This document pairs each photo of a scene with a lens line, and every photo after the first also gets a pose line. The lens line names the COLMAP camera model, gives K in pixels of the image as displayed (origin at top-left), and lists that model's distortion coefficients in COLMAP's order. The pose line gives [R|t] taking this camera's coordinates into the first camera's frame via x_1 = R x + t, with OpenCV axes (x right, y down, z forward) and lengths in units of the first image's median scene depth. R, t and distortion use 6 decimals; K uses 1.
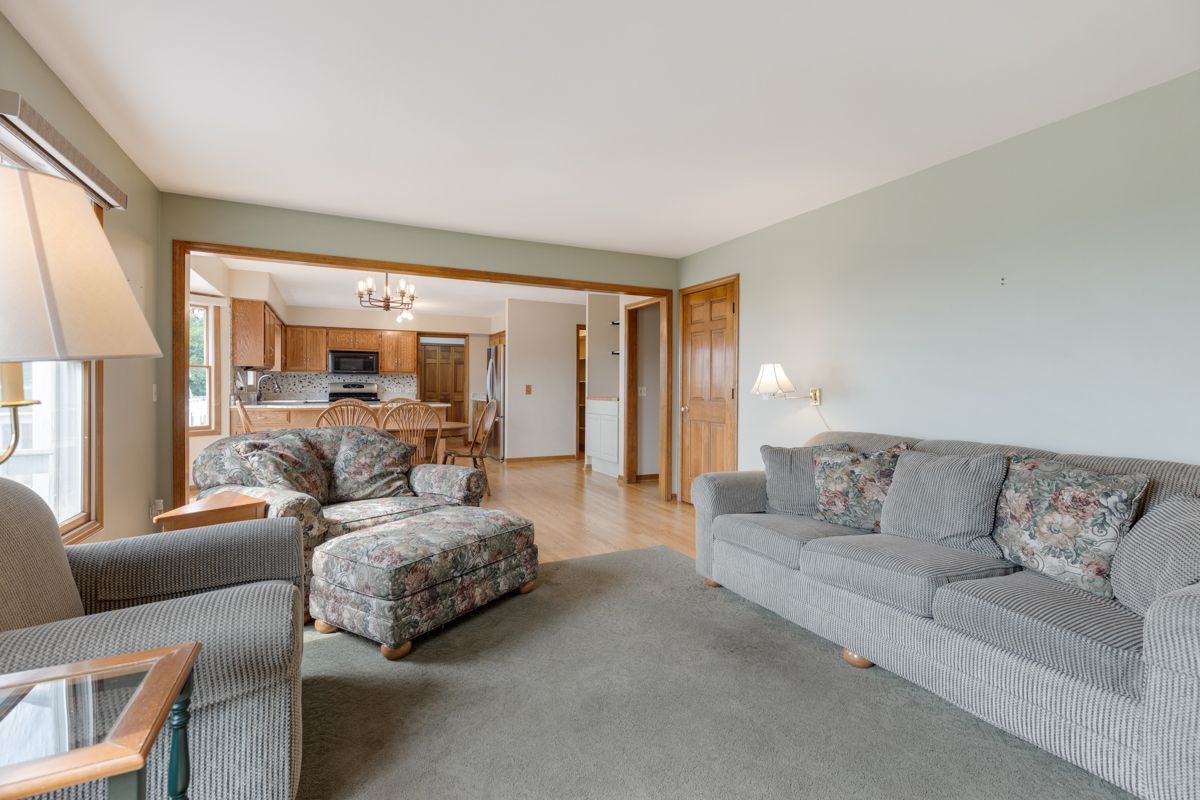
lens RADIAL K [[545.1, 0, 606.2], [0, 545.1, 387.5], [0, 0, 1]] dist [0.003604, -0.001113]
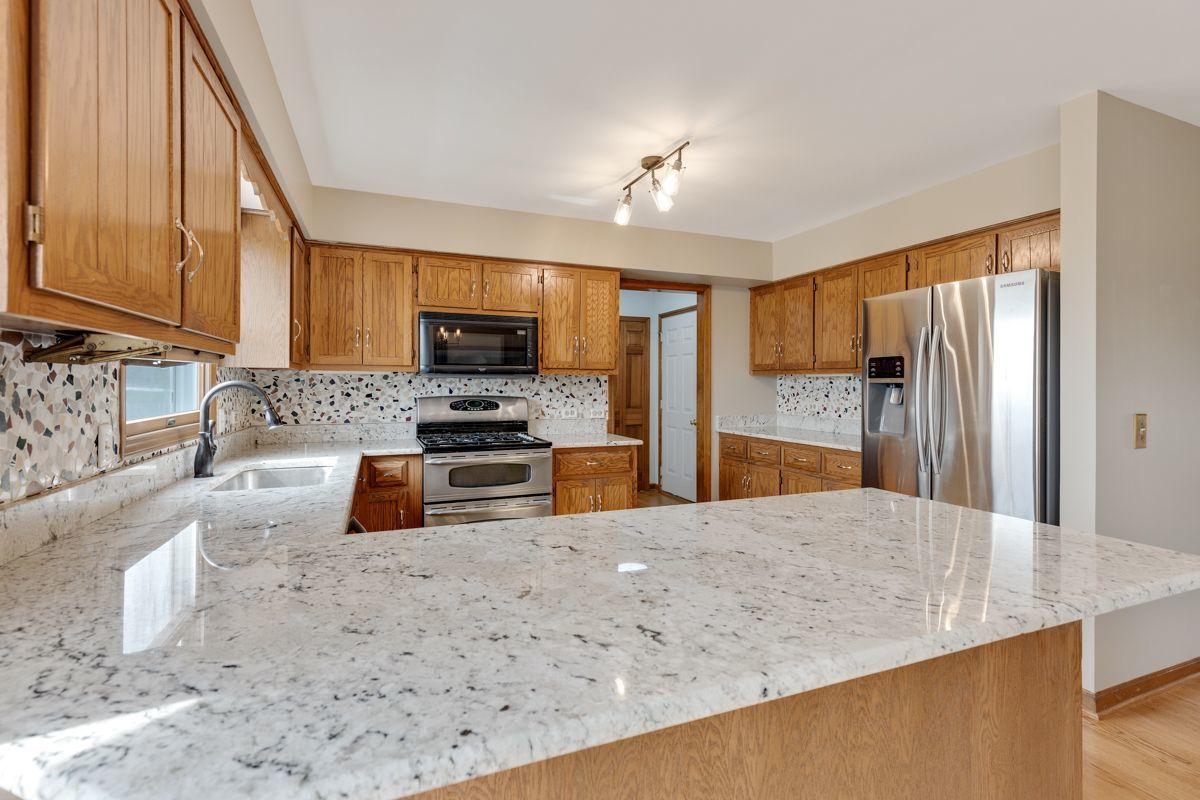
lens RADIAL K [[545.1, 0, 595.3], [0, 545.1, 383.2], [0, 0, 1]] dist [0.003604, -0.001113]
pose [[0.997119, -0.000795, -0.075846, -0.348612], [0.000563, 0.999995, -0.003089, -0.017570], [0.075848, 0.003037, 0.997115, 0.616454]]
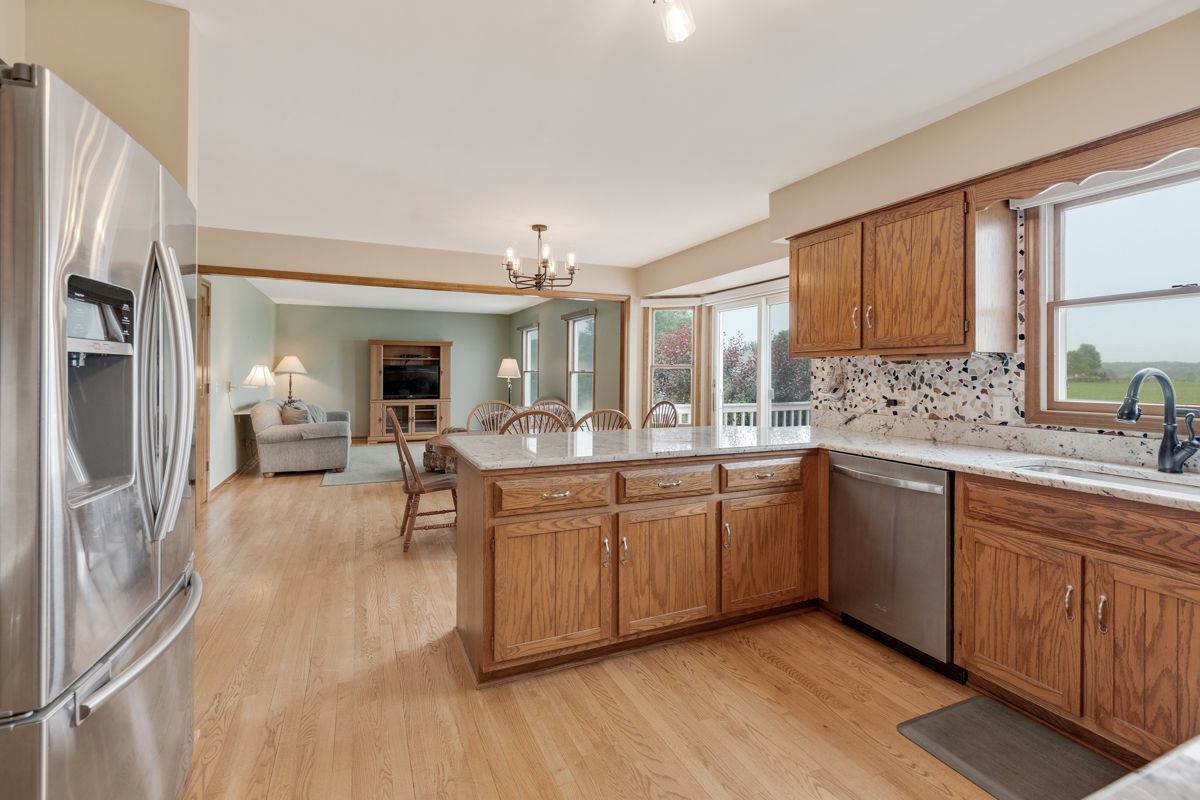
lens RADIAL K [[545.1, 0, 596.6], [0, 545.1, 374.4], [0, 0, 1]] dist [0.003604, -0.001113]
pose [[-0.998639, -0.009420, 0.051291, -0.316016], [-0.009276, 0.999952, 0.003042, -0.015865], [-0.051317, 0.002562, -0.998679, 1.057131]]
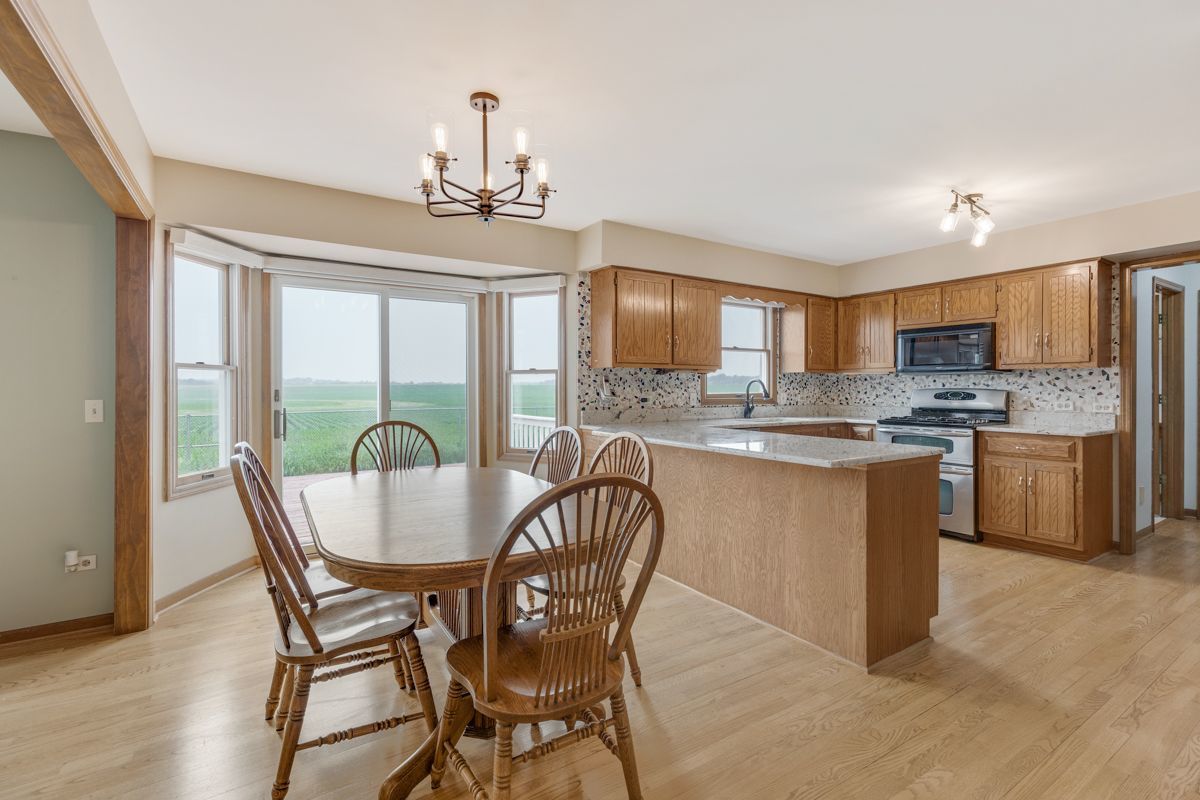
lens RADIAL K [[545.1, 0, 597.5], [0, 545.1, 393.6], [0, 0, 1]] dist [0.003604, -0.001113]
pose [[0.101976, 0.006701, -0.994764, 0.009982], [0.001408, 0.999975, 0.006880, -0.008702], [0.994786, -0.002102, 0.101964, 0.622678]]
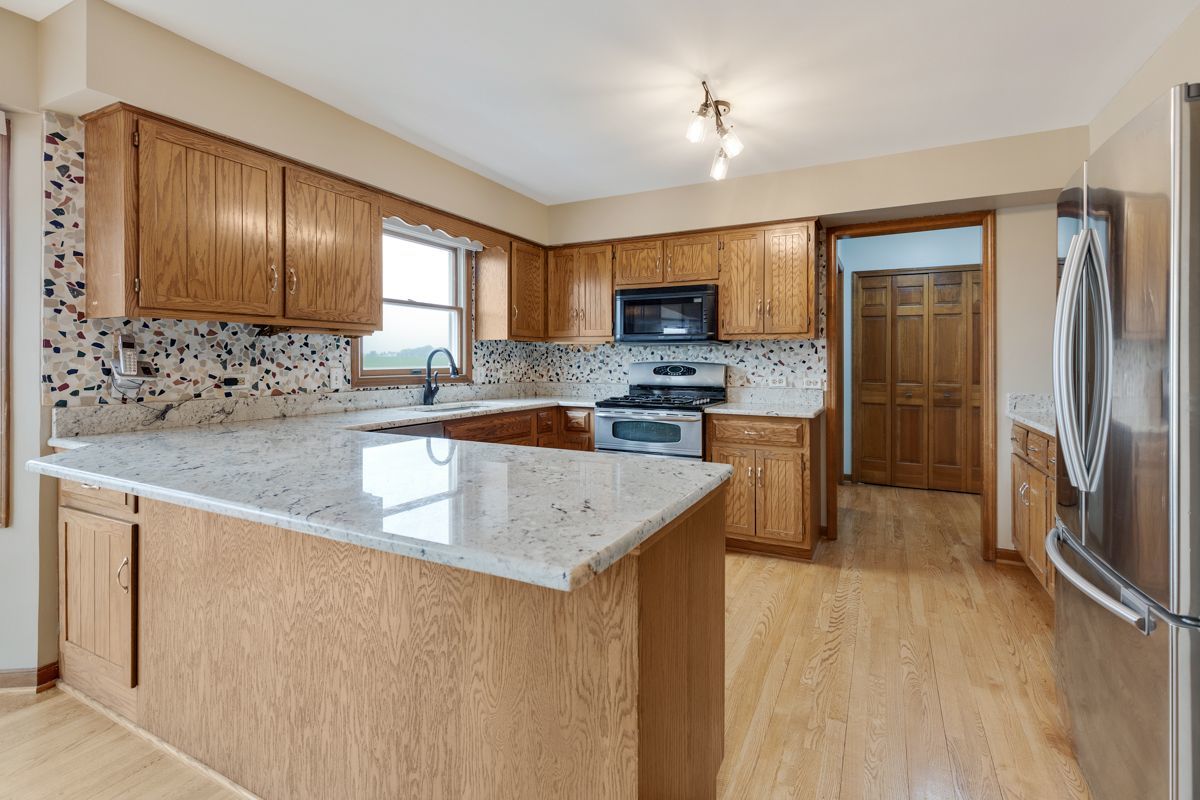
lens RADIAL K [[545.1, 0, 601.3], [0, 545.1, 362.3], [0, 0, 1]] dist [0.003604, -0.001113]
pose [[0.589713, 0.000833, -0.807612, -0.148109], [-0.000729, 1.000000, 0.000499, -0.009407], [0.807612, 0.000294, 0.589714, 0.704122]]
